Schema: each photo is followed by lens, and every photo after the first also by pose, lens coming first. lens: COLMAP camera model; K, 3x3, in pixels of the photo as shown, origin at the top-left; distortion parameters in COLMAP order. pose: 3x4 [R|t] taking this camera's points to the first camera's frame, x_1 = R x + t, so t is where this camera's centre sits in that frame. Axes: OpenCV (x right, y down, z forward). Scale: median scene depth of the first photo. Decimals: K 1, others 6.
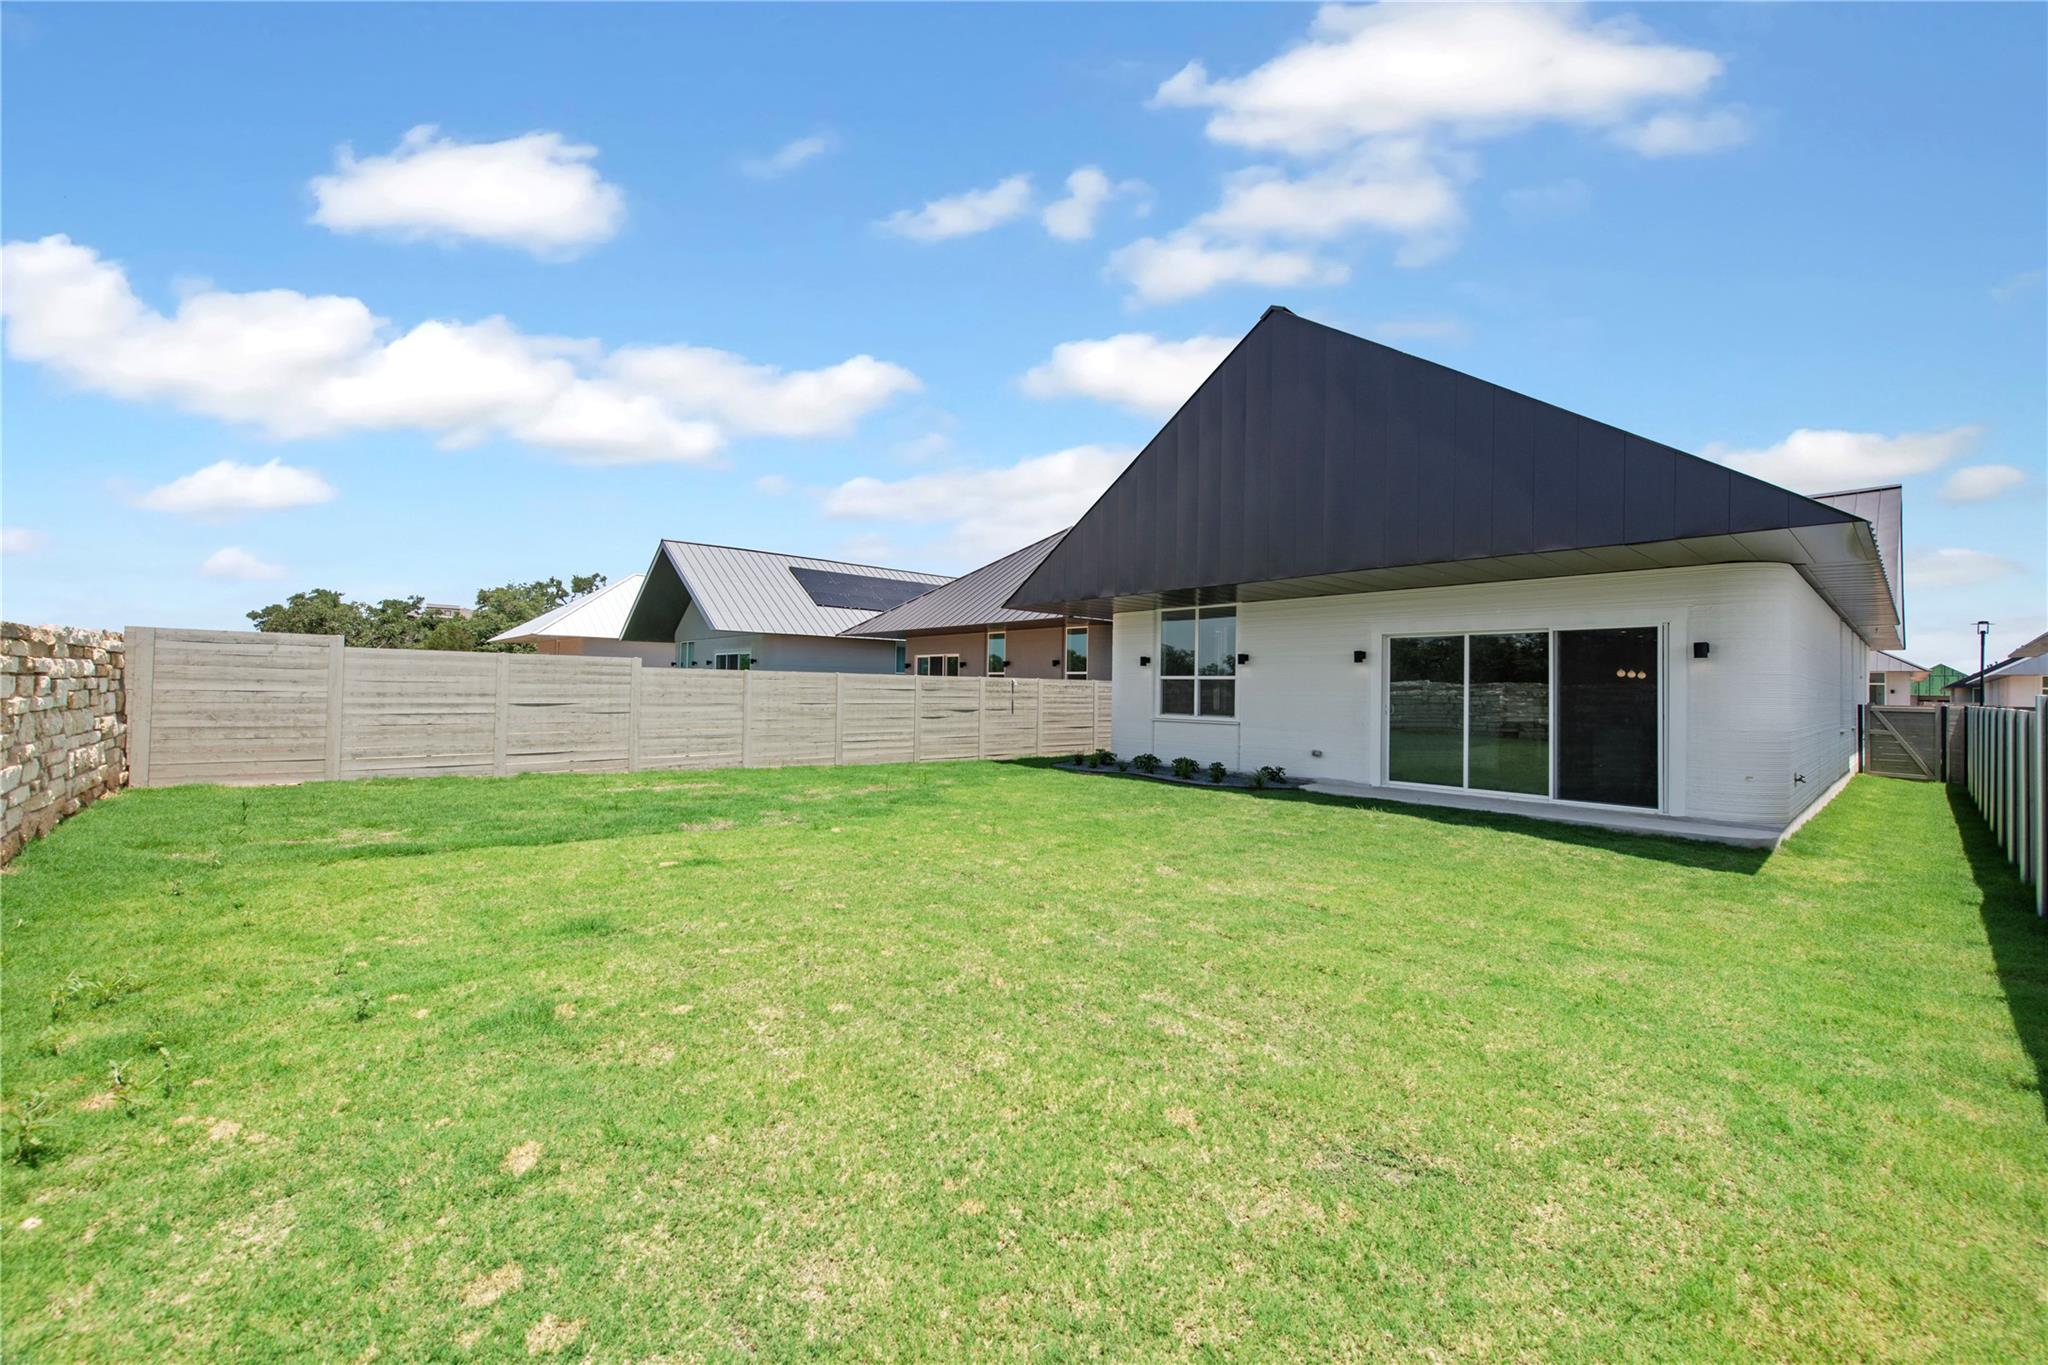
lens RADIAL K [[775.5, 0, 1058.0], [0, 775.5, 682.2], [0, 0, 1]] dist [0.000352, -0.000012]
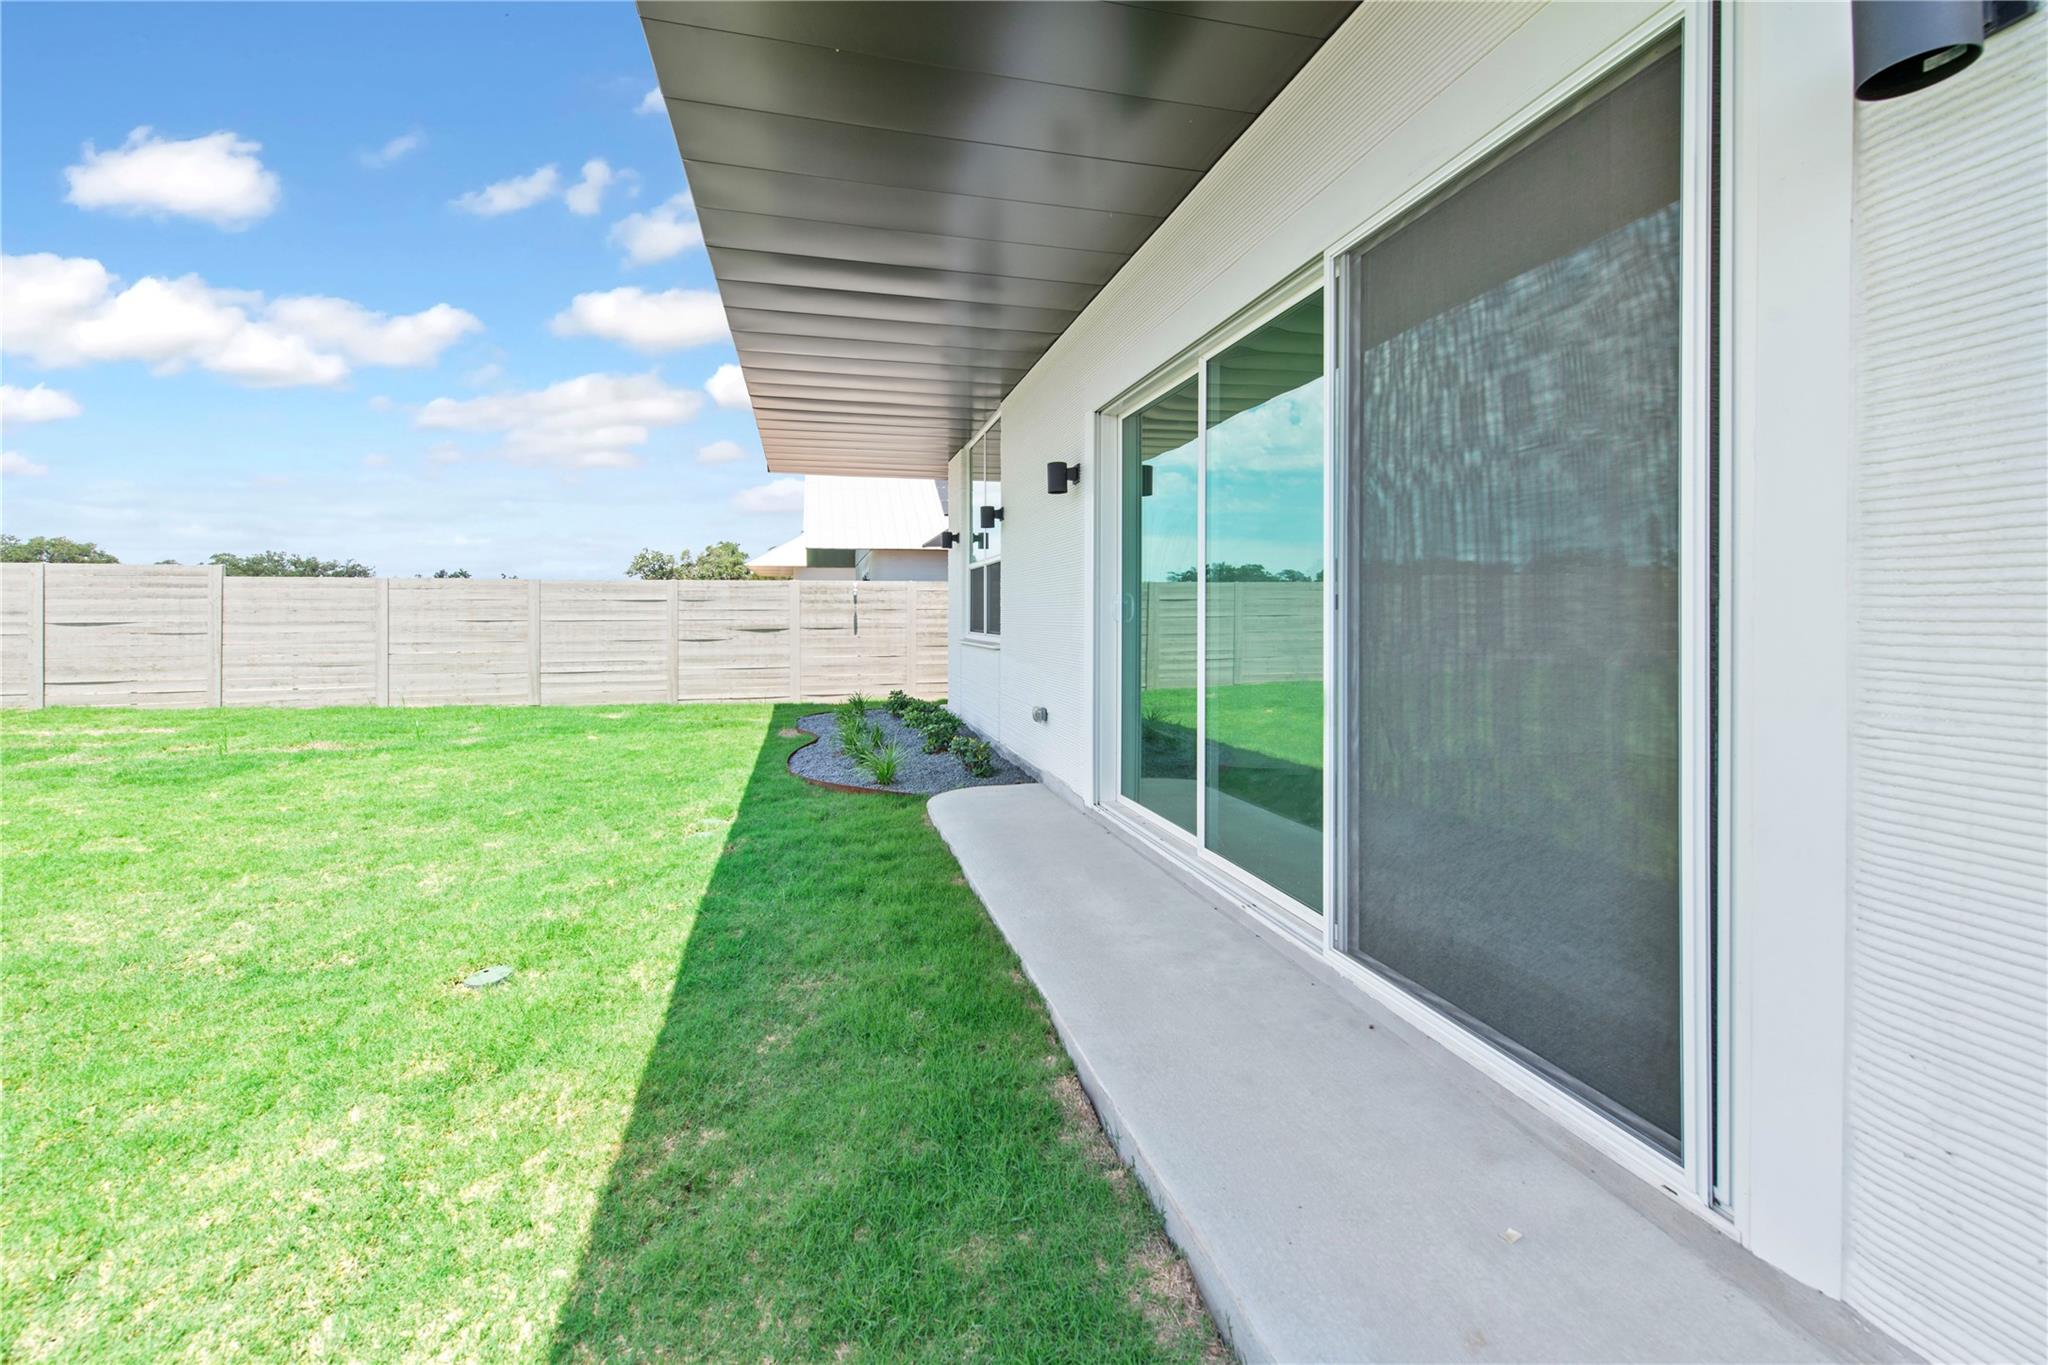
lens RADIAL K [[820.1, 0, 1030.5], [0, 820.1, 635.4], [0, 0, 1]] dist [0.002720, 0.000065]
pose [[0.887605, -0.008331, -0.460530, 0.568112], [0.022862, 0.999401, 0.025985, 0.037109], [0.460038, -0.033593, 0.887263, 0.614394]]
